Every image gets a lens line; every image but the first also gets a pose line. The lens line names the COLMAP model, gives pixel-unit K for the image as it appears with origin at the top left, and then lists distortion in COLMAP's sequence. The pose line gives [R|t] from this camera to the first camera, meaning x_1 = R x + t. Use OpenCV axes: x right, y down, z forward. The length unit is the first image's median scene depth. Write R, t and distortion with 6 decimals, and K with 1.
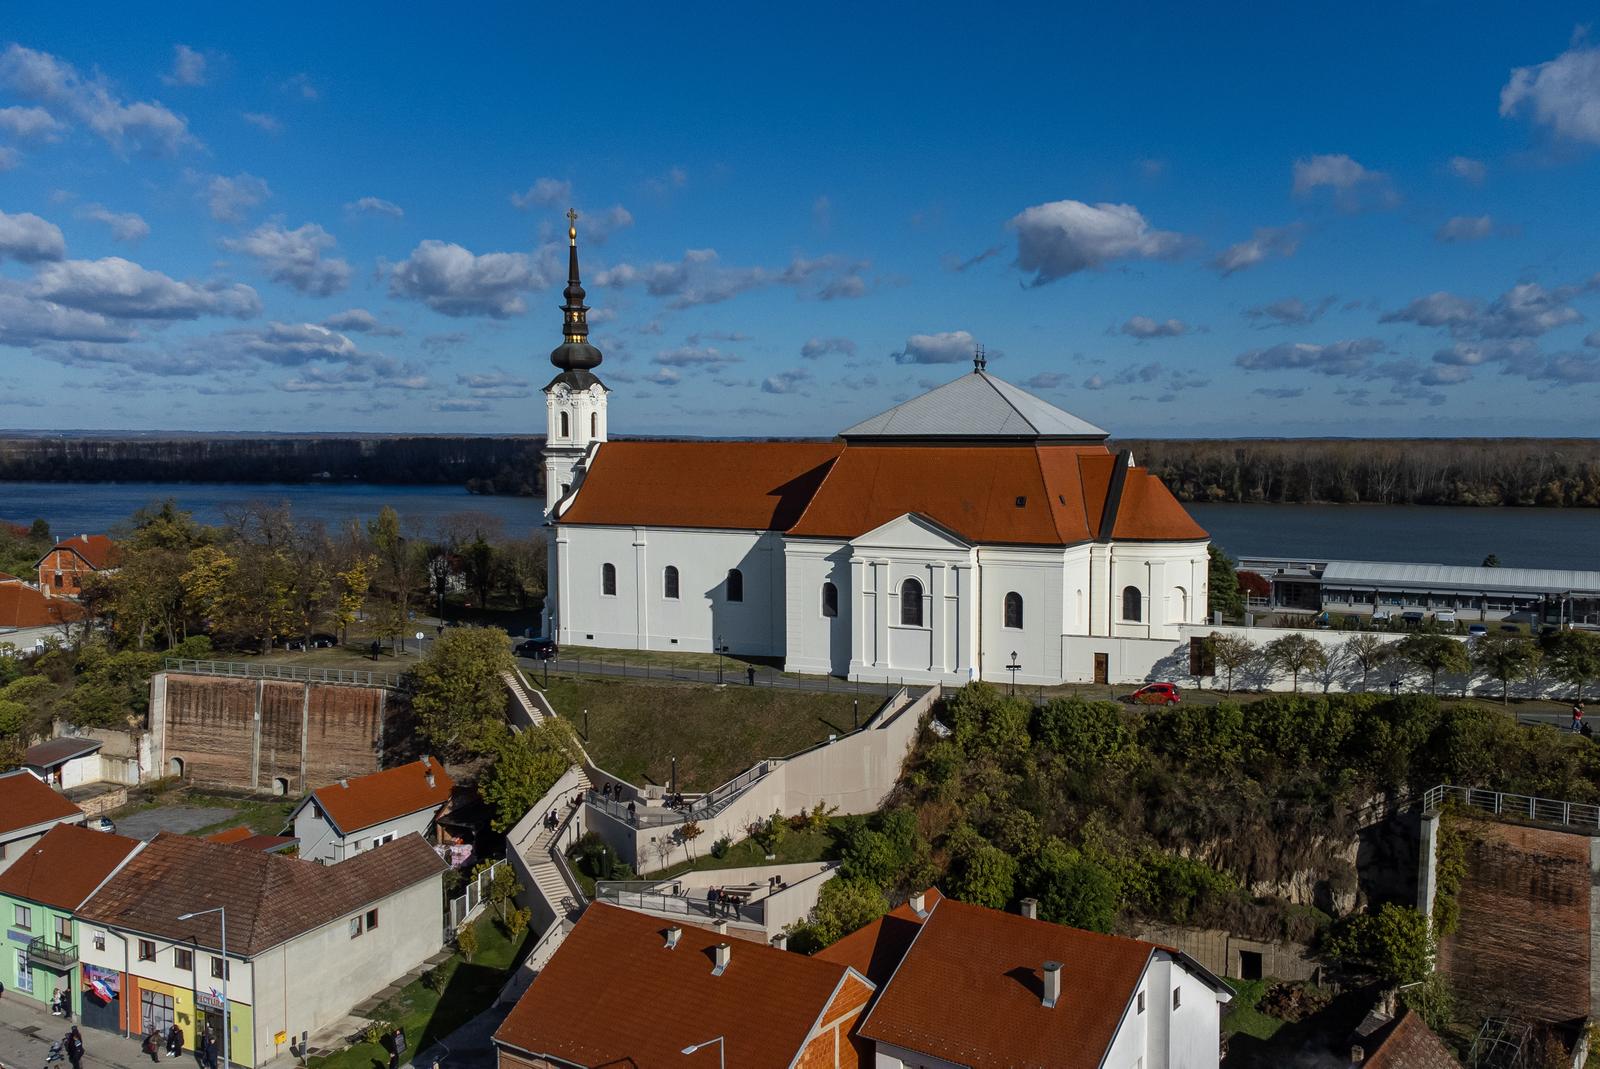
lens RADIAL K [[1404.2, 0, 889.1], [0, 1404.2, 530.9], [0, 0, 1]] dist [0.049255, 0.003333]
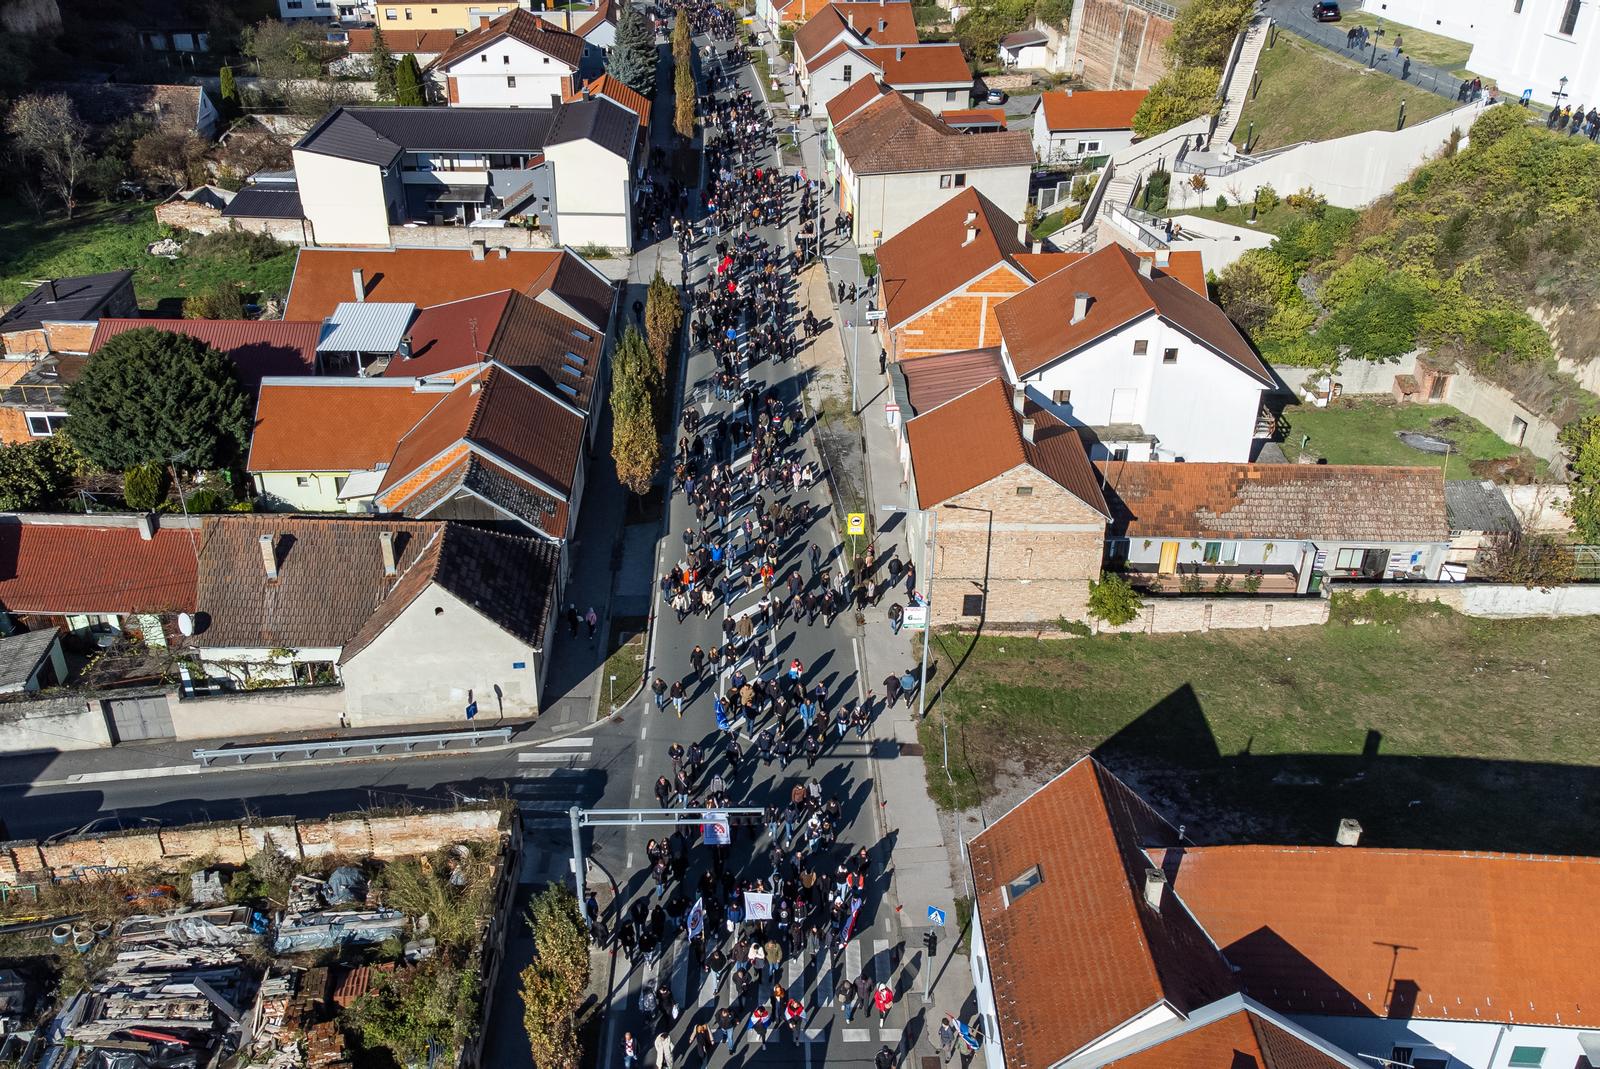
lens RADIAL K [[1409.5, 0, 794.1], [0, 1409.5, 534.0], [0, 0, 1]] dist [0.040239, 0.014649]
pose [[0.561395, 0.416316, -0.715204, 0.468933], [-0.065549, 0.883899, 0.463061, -0.040317], [0.824948, -0.213079, 0.523506, 0.023484]]
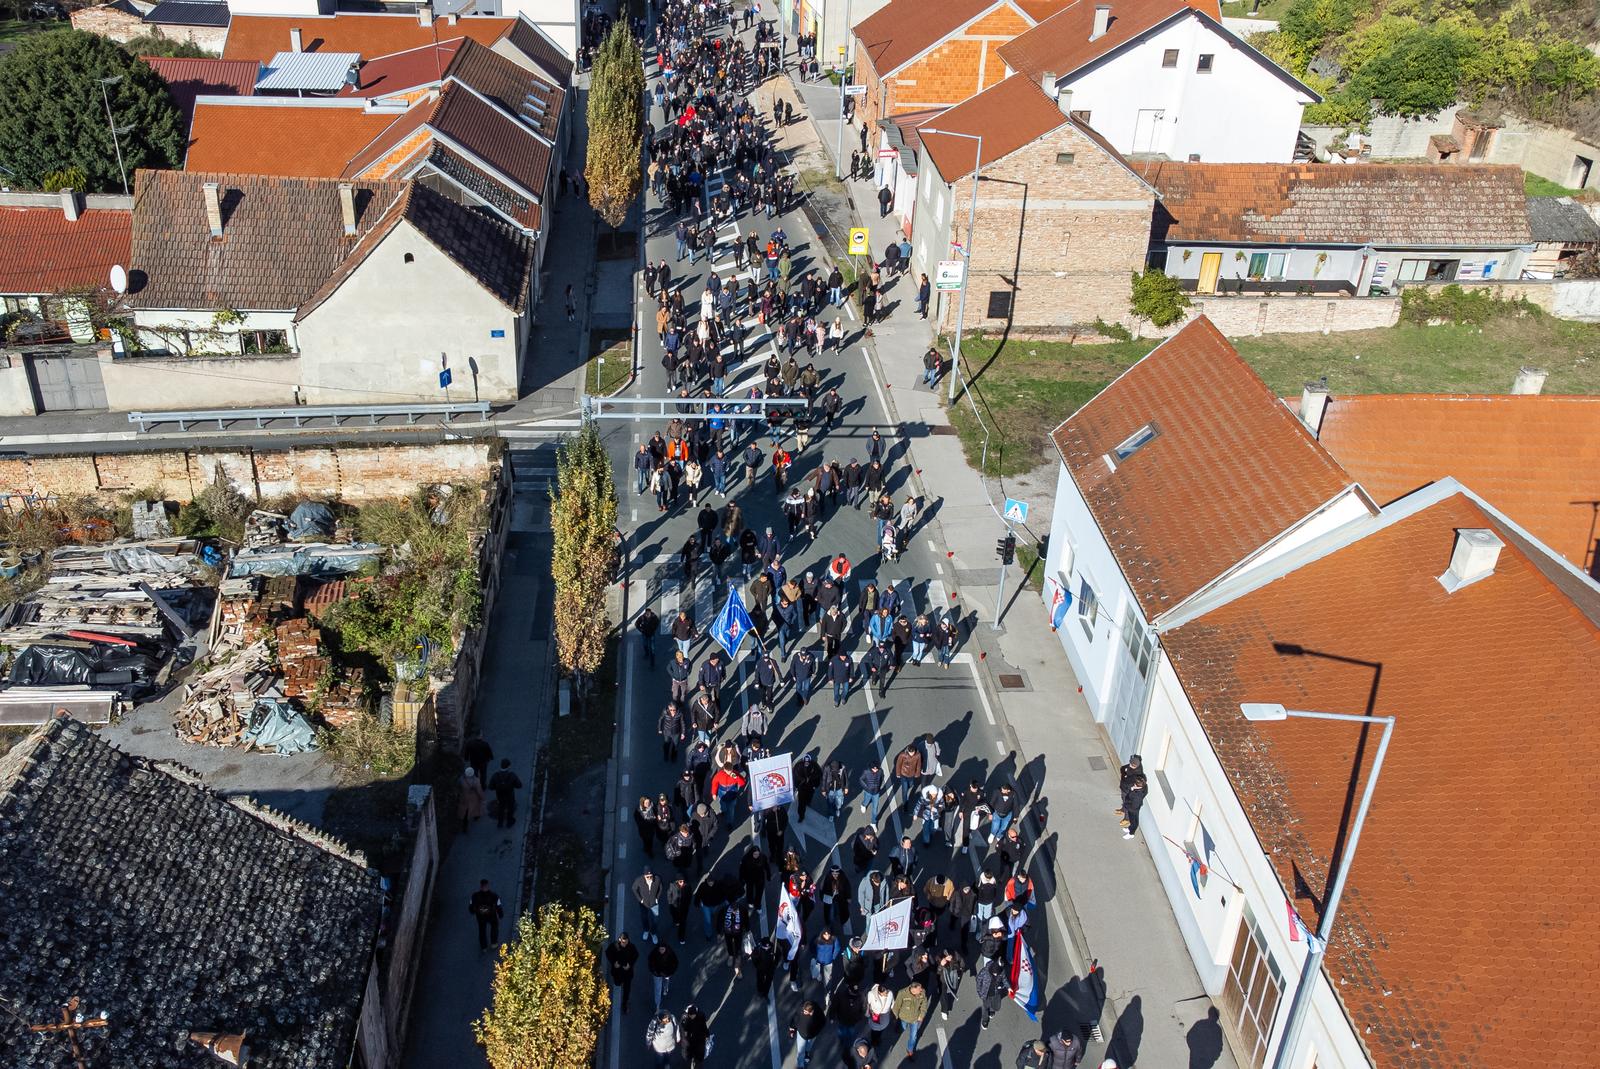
lens RADIAL K [[1414.7, 0, 707.2], [0, 1414.7, 529.0], [0, 0, 1]] dist [0.030092, 0.050396]
pose [[0.563556, 0.411028, -0.716562, 0.454246], [-0.069575, 0.887961, 0.454626, 0.083220], [0.823143, -0.206352, 0.529013, 0.003615]]
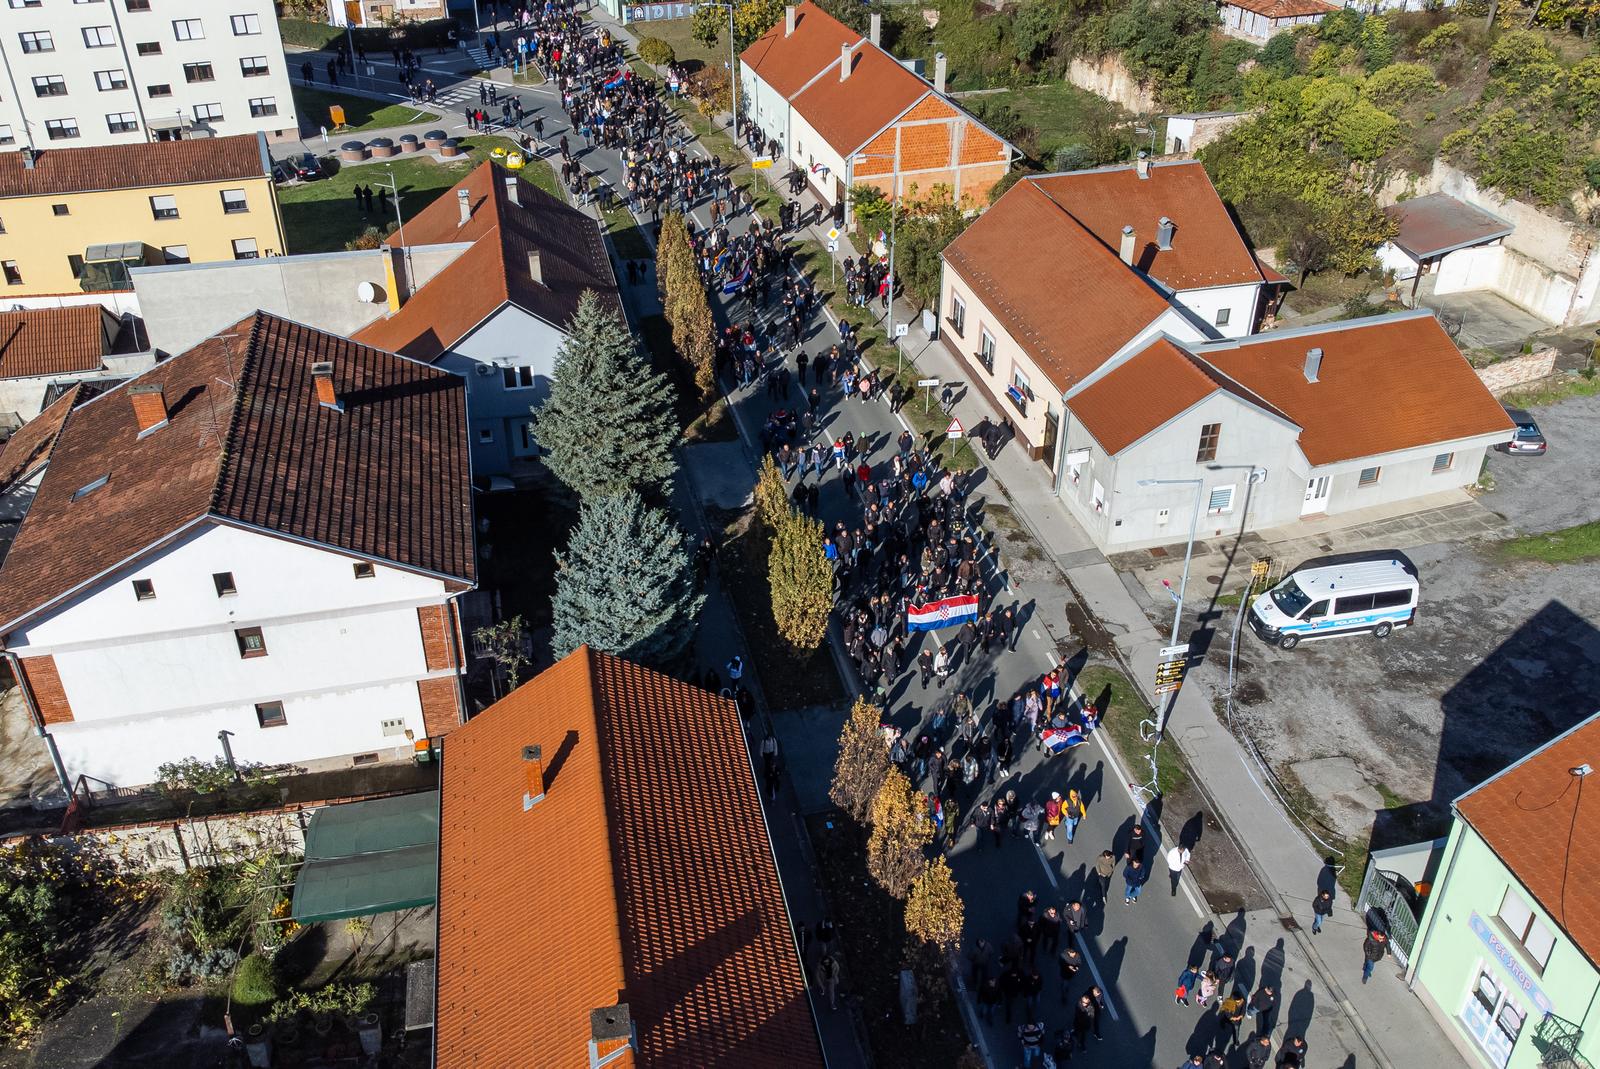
lens RADIAL K [[1409.5, 0, 794.1], [0, 1409.5, 534.0], [0, 0, 1]] dist [0.040239, 0.014649]
pose [[0.671490, 0.396548, -0.625981, -0.353591], [-0.050020, 0.867092, 0.495631, -0.017293], [0.739324, -0.301500, 0.602078, 0.418944]]
